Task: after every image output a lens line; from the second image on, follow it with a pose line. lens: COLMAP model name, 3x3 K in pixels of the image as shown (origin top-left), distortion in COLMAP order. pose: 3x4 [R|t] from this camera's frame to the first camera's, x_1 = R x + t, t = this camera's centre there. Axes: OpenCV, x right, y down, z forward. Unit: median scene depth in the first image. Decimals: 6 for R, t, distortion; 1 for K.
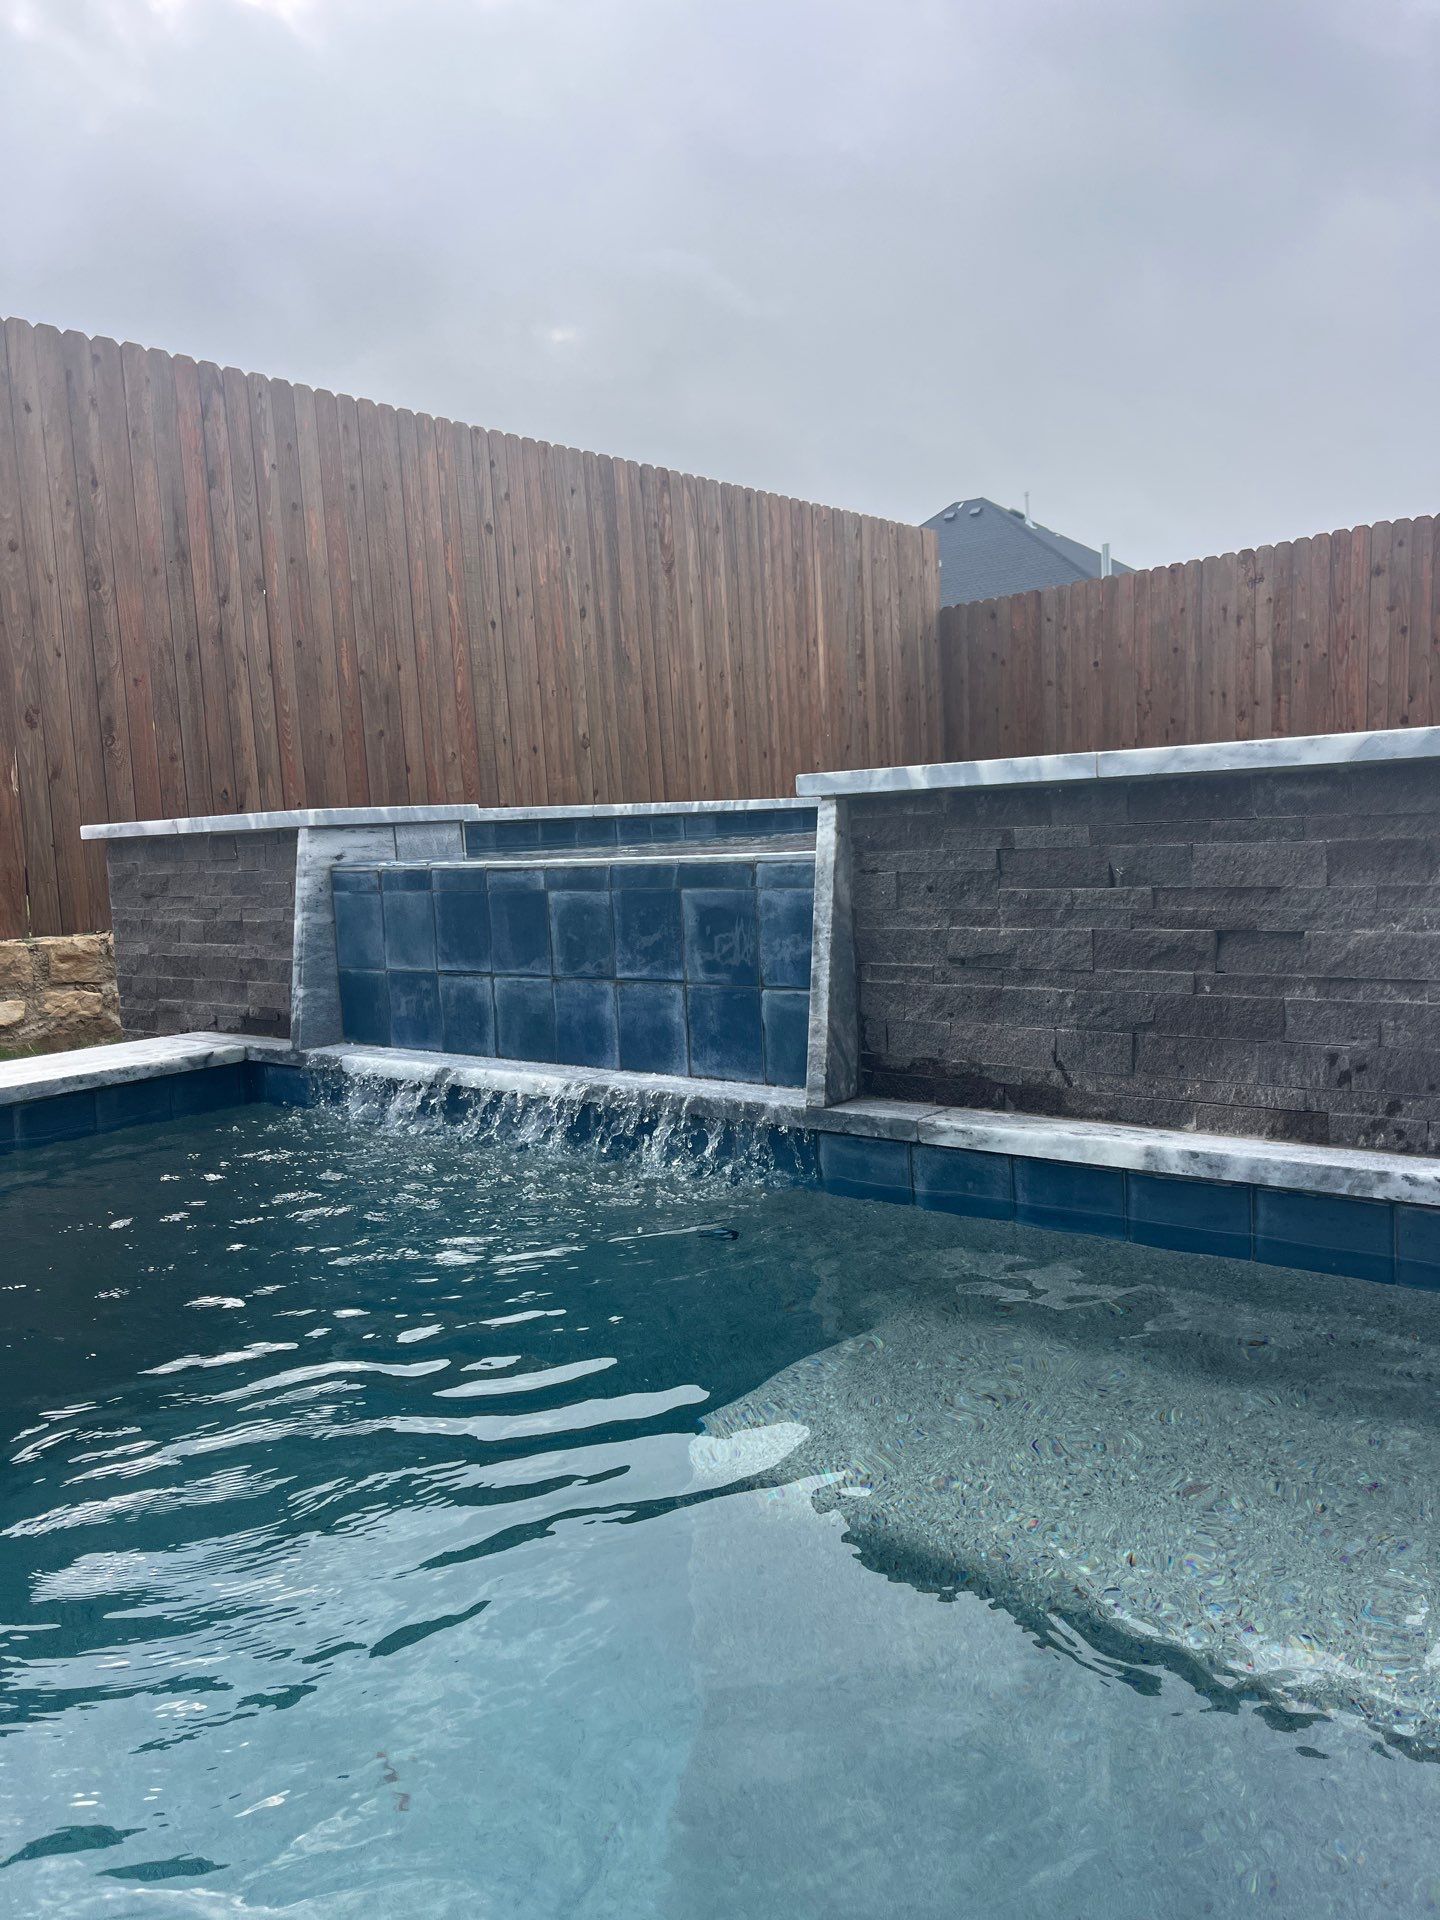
lens RADIAL K [[1430.2, 0, 677.0], [0, 1430.2, 959.1], [0, 0, 1]] dist [-0.011698, -0.005162]
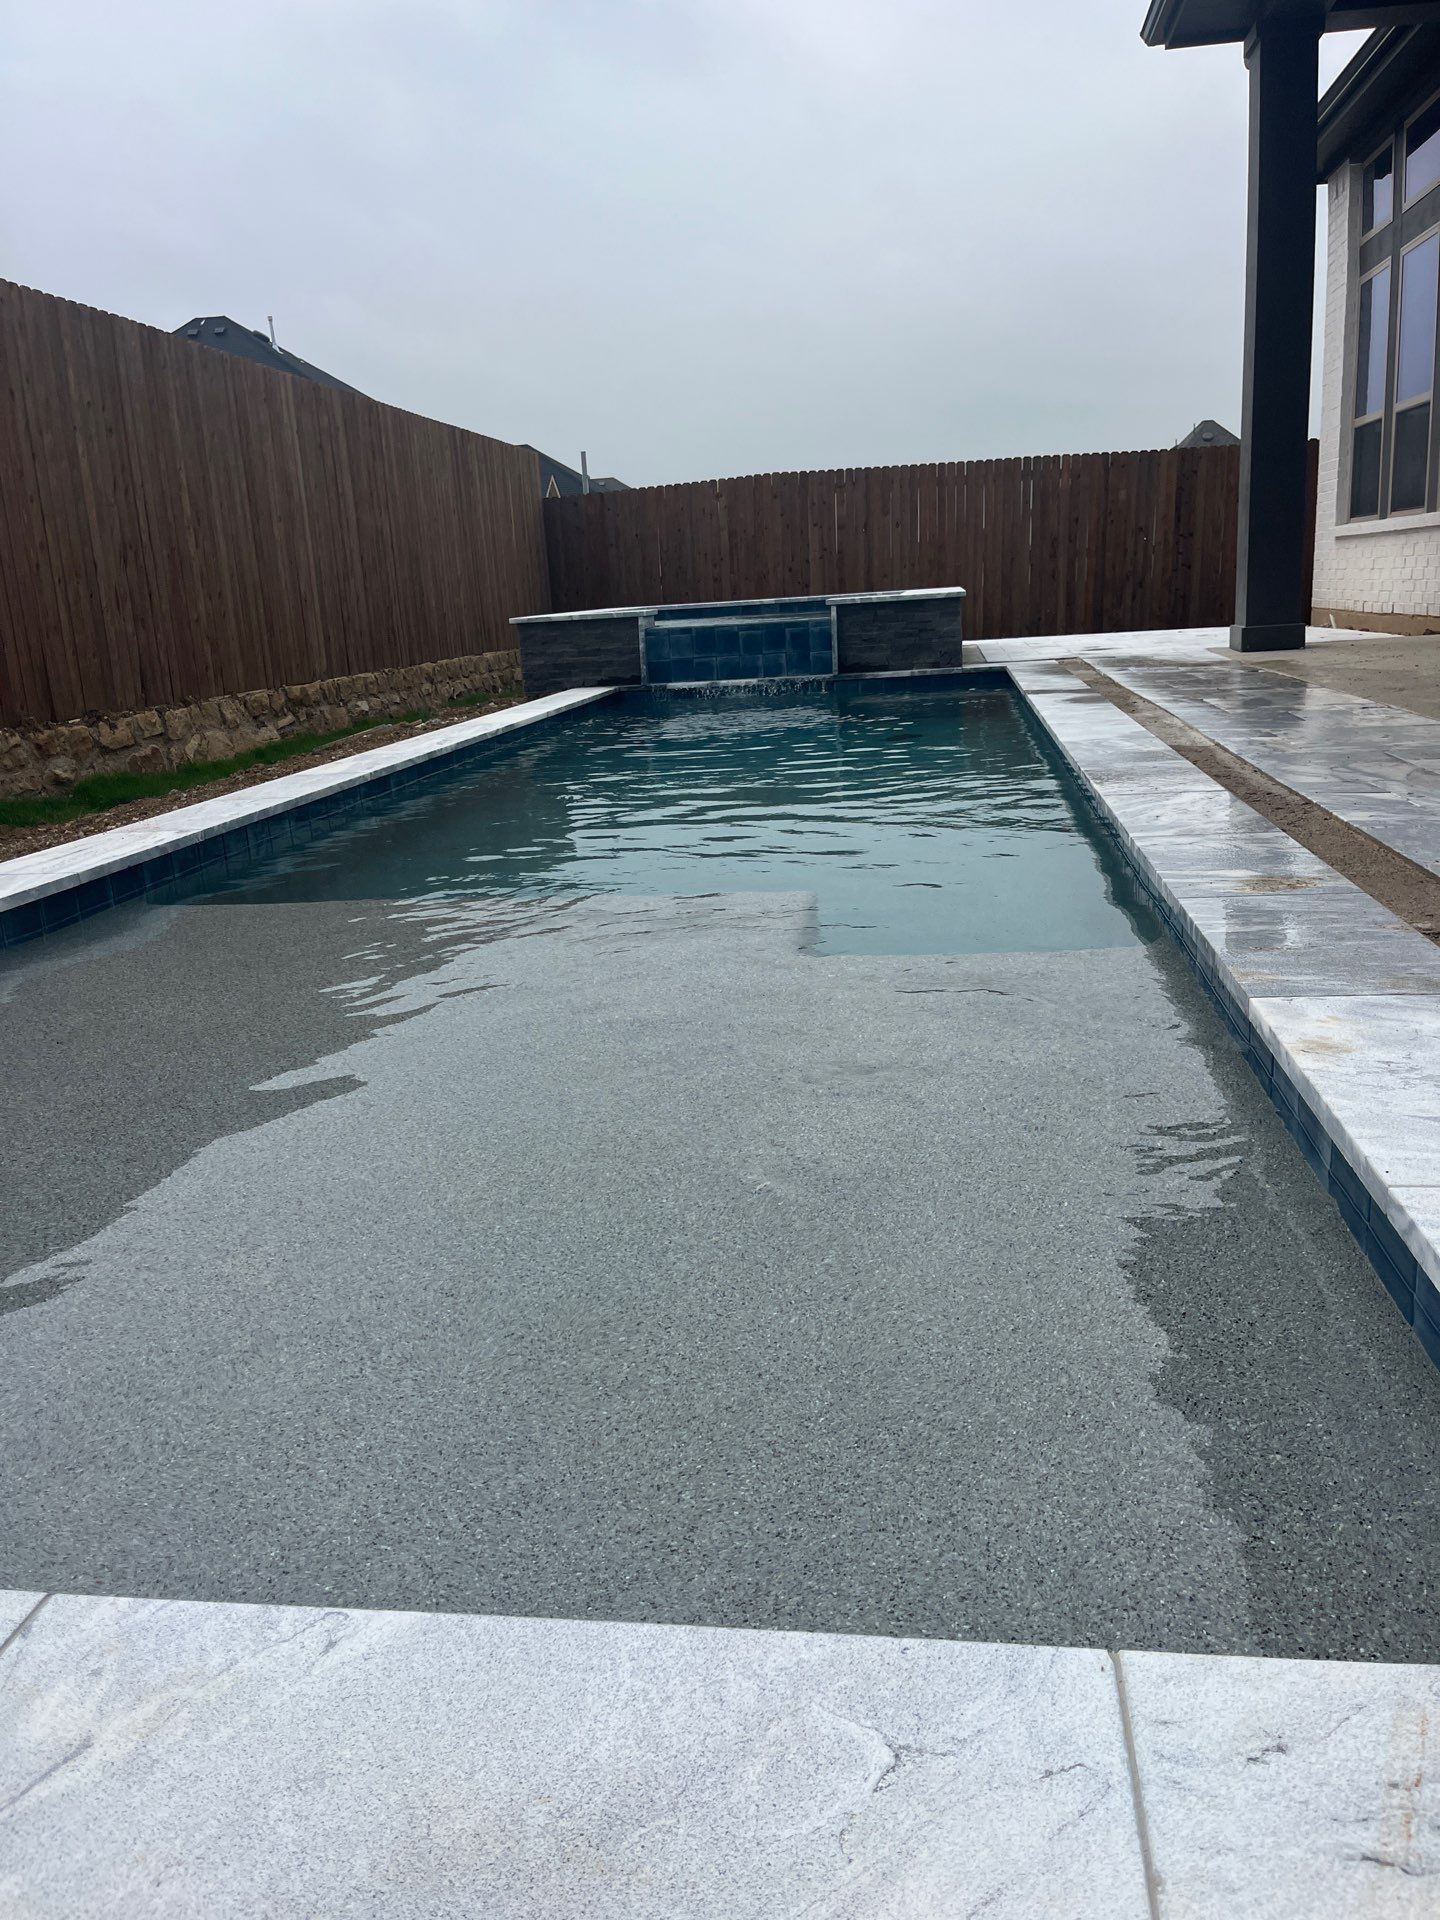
lens RADIAL K [[1488.9, 0, 720.0], [0, 1488.9, 960.0], [0, 0, 1]] dist [0.021970, -0.010420]
pose [[0.830103, -0.133760, 0.541330, -1.207165], [0.071022, 0.988258, 0.135285, 0.138626], [-0.553069, -0.073854, 0.829855, -1.164114]]
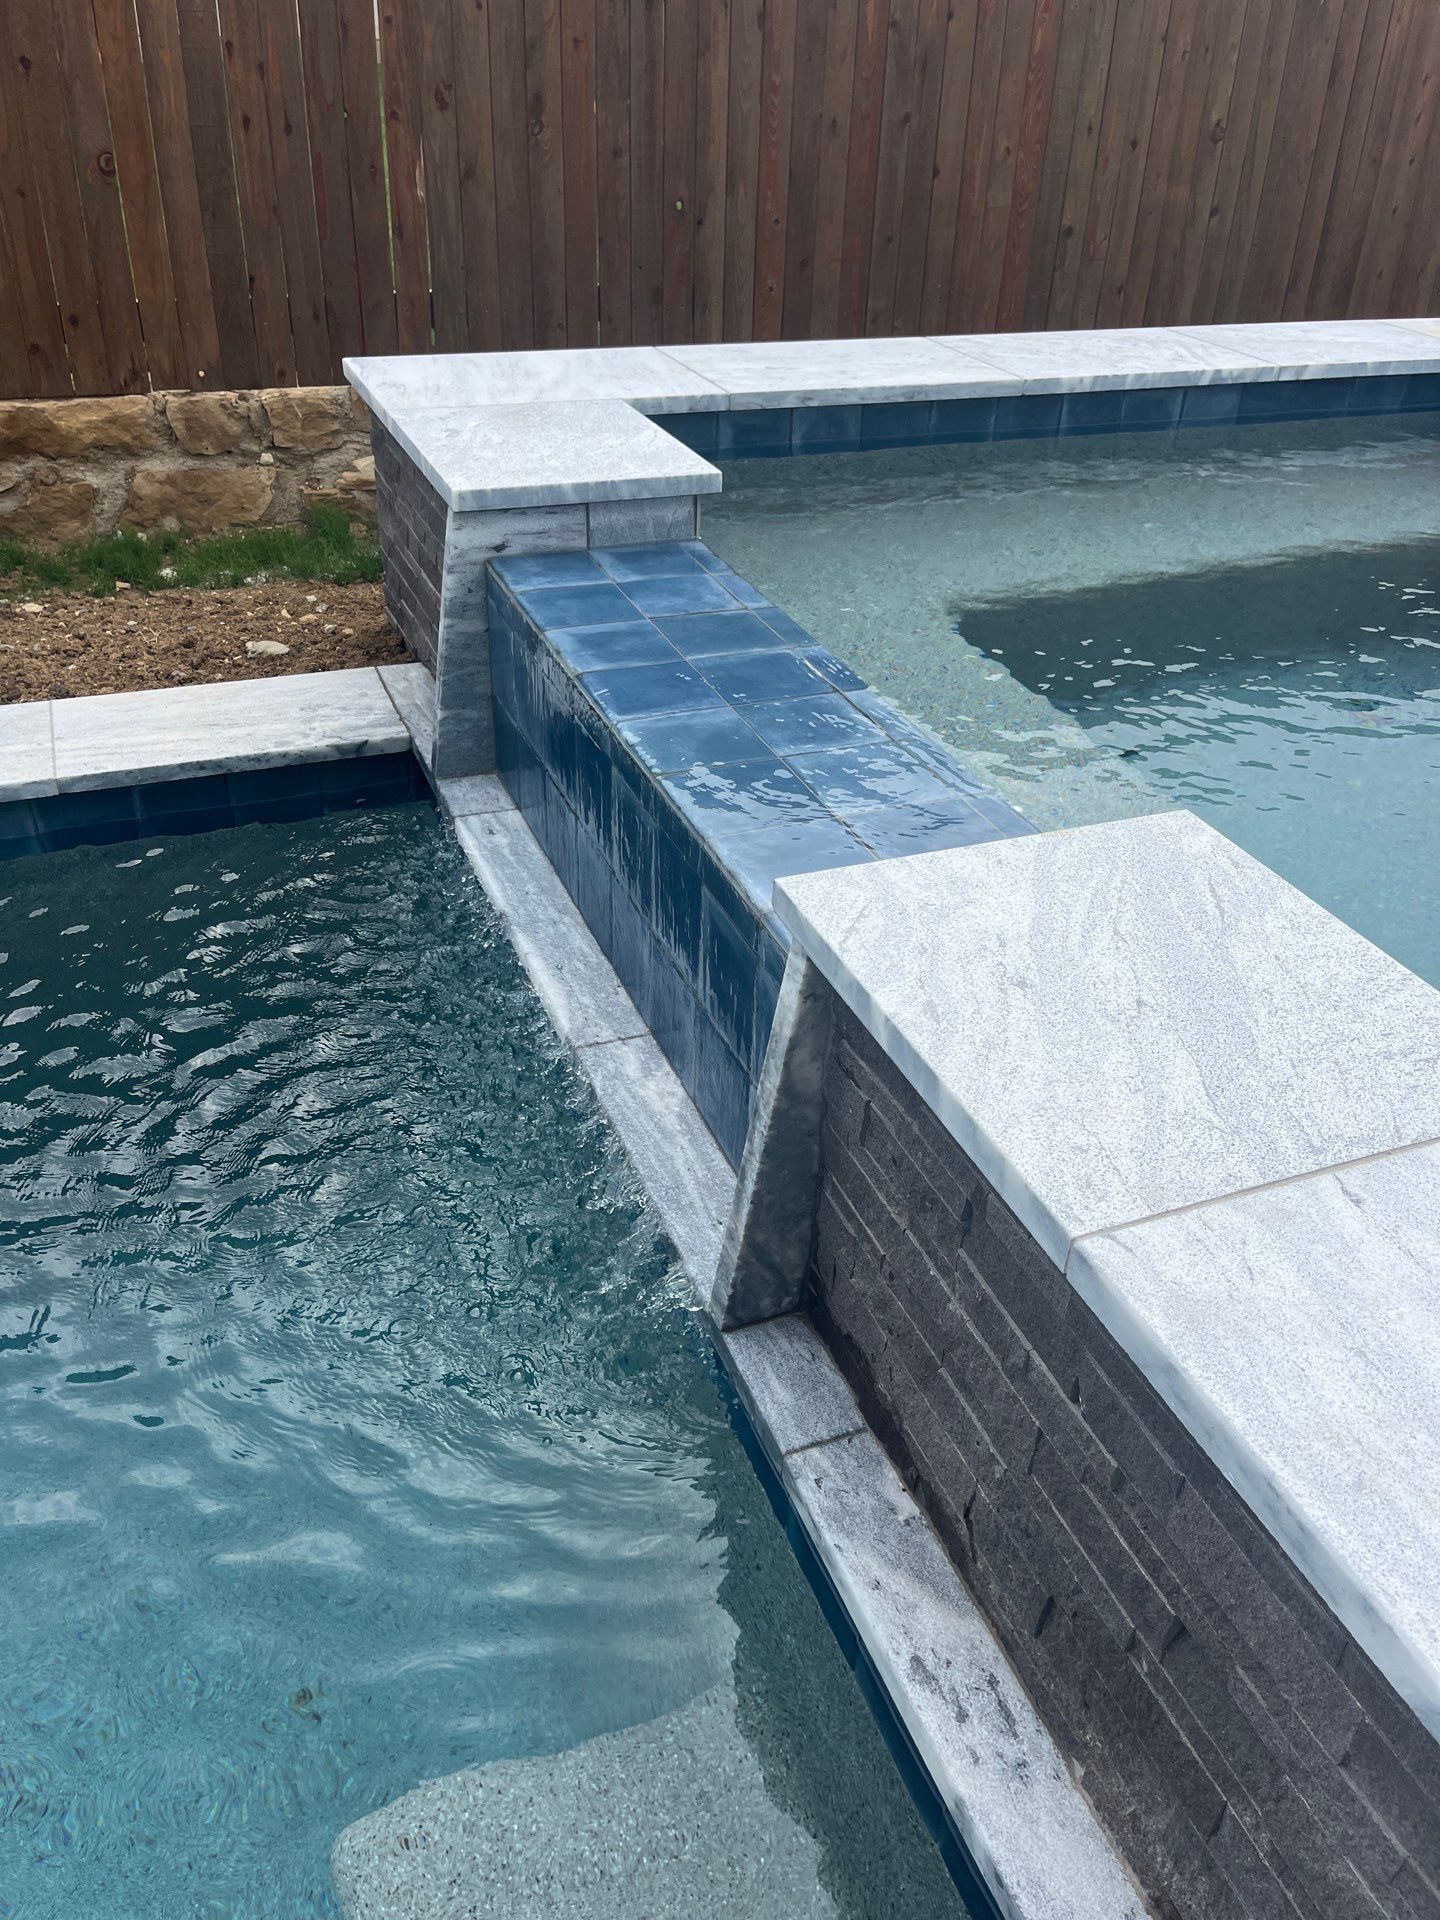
lens RADIAL K [[1398.7, 0, 720.0], [0, 1398.7, 960.0], [0, 0, 1]] dist [0.040200, -0.083429]
pose [[0.884039, 0.327509, -0.333485, 0.114891], [-0.123909, 0.852153, 0.508411, -0.168845], [0.450690, -0.408134, 0.793918, 0.221835]]
